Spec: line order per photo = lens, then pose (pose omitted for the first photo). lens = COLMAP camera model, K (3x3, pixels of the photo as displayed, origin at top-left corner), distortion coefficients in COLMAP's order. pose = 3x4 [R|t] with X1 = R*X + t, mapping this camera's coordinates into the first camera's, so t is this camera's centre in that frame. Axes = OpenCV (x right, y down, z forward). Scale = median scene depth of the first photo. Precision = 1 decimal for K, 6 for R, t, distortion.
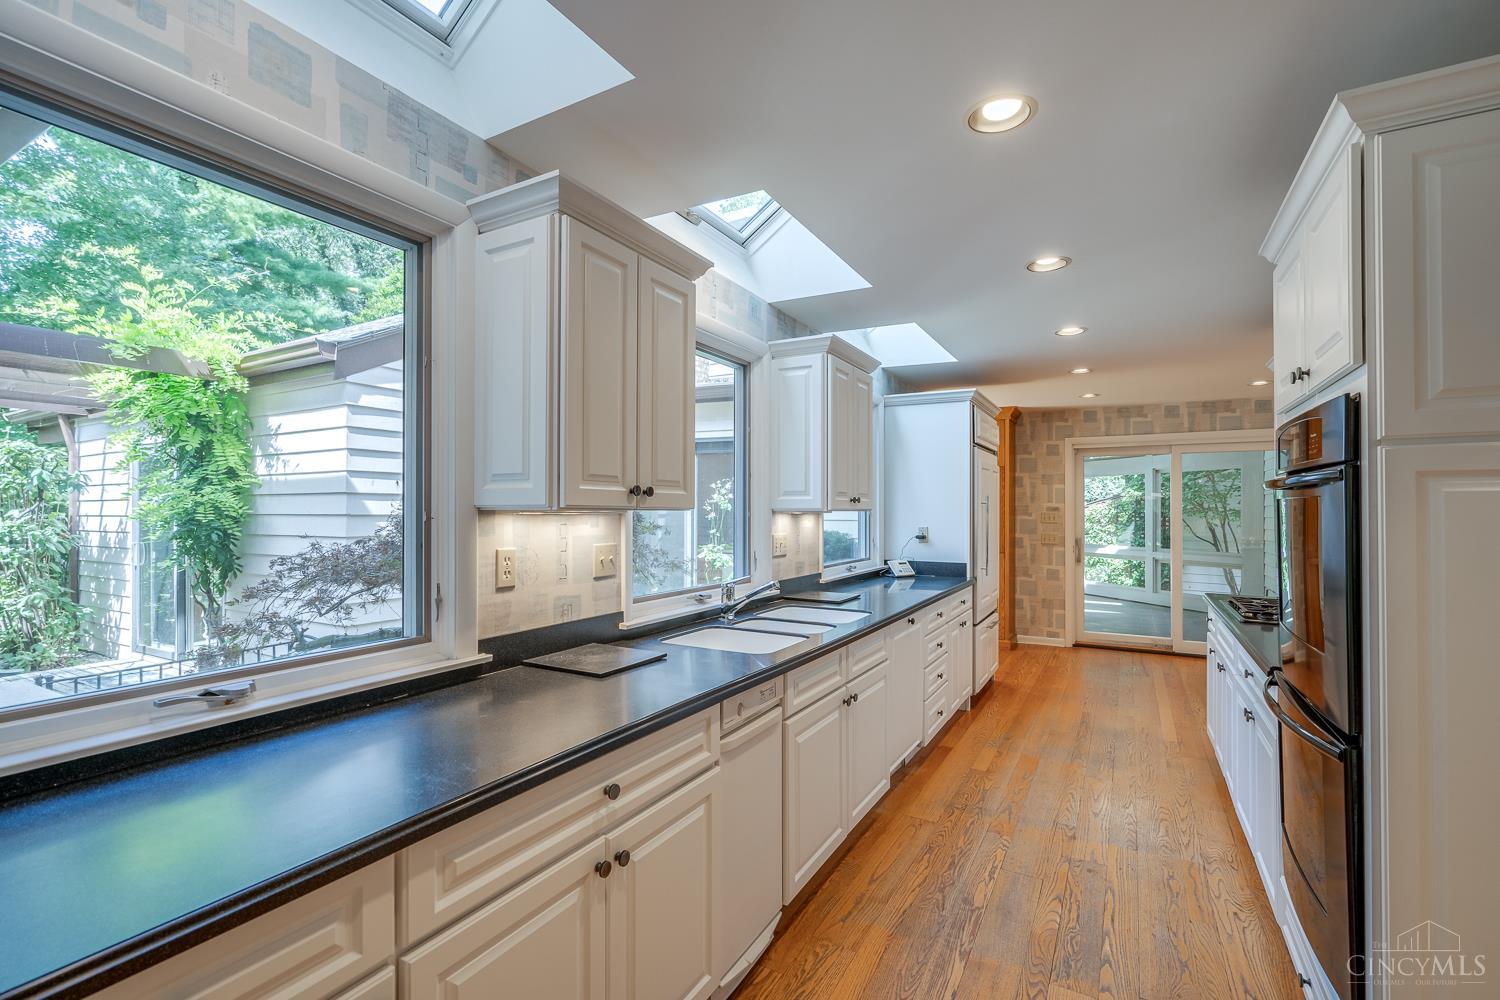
lens RADIAL K [[684.5, 0, 757.3], [0, 684.5, 503.0], [0, 0, 1]] dist [-0.005451, -0.000765]
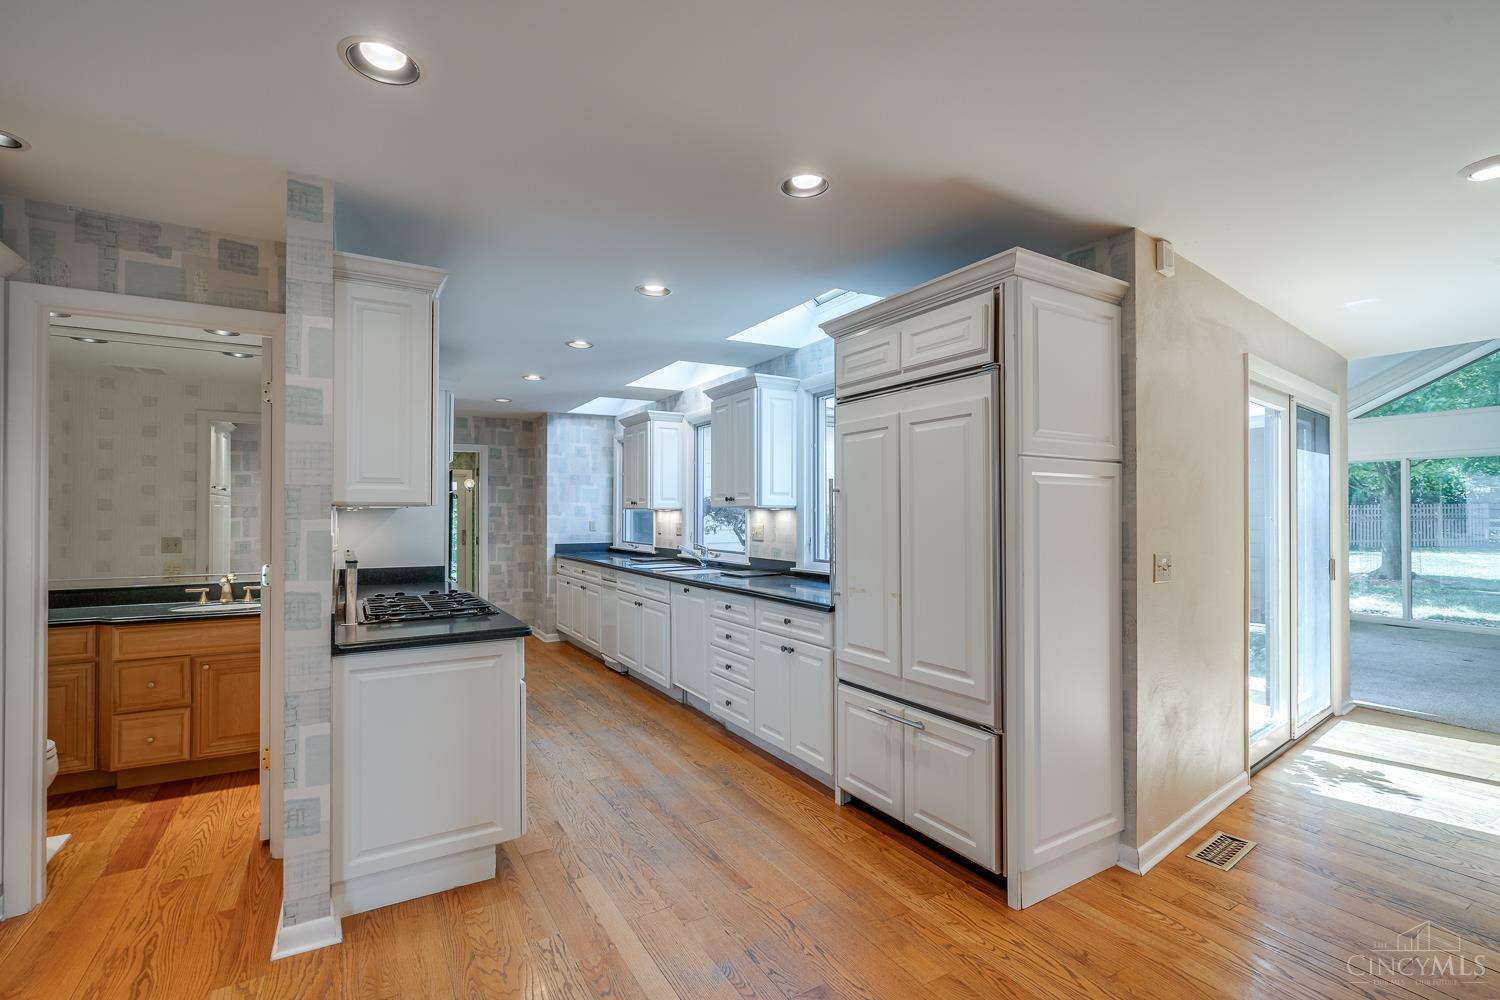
lens RADIAL K [[684.5, 0, 749.3], [0, 684.5, 499.7], [0, 0, 1]] dist [-0.005451, -0.000765]
pose [[-0.507446, -0.011290, -0.861609, 0.703426], [0.011956, 0.999726, -0.020142, 0.012916], [0.861600, -0.020523, -0.507172, 0.955226]]
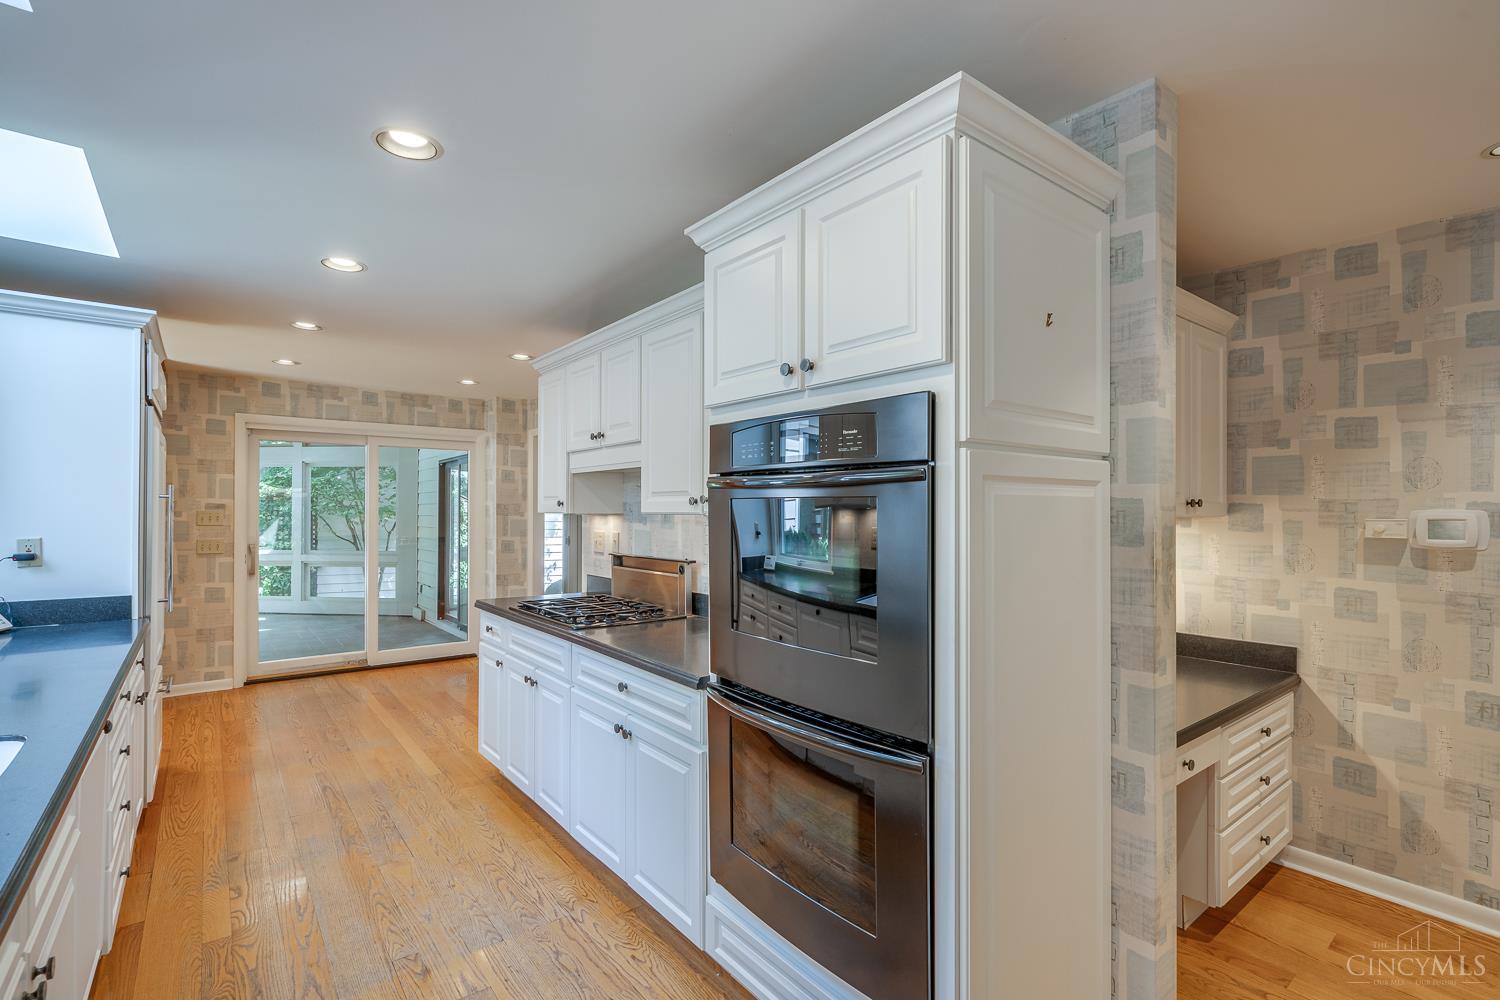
lens RADIAL K [[684.5, 0, 745.5], [0, 684.5, 505.5], [0, 0, 1]] dist [-0.005451, -0.000765]
pose [[0.388061, 0.005543, 0.921617, -0.029195], [-0.012597, 0.999920, -0.000710, 0.001211], [-0.921548, -0.011334, 0.388100, 0.198336]]
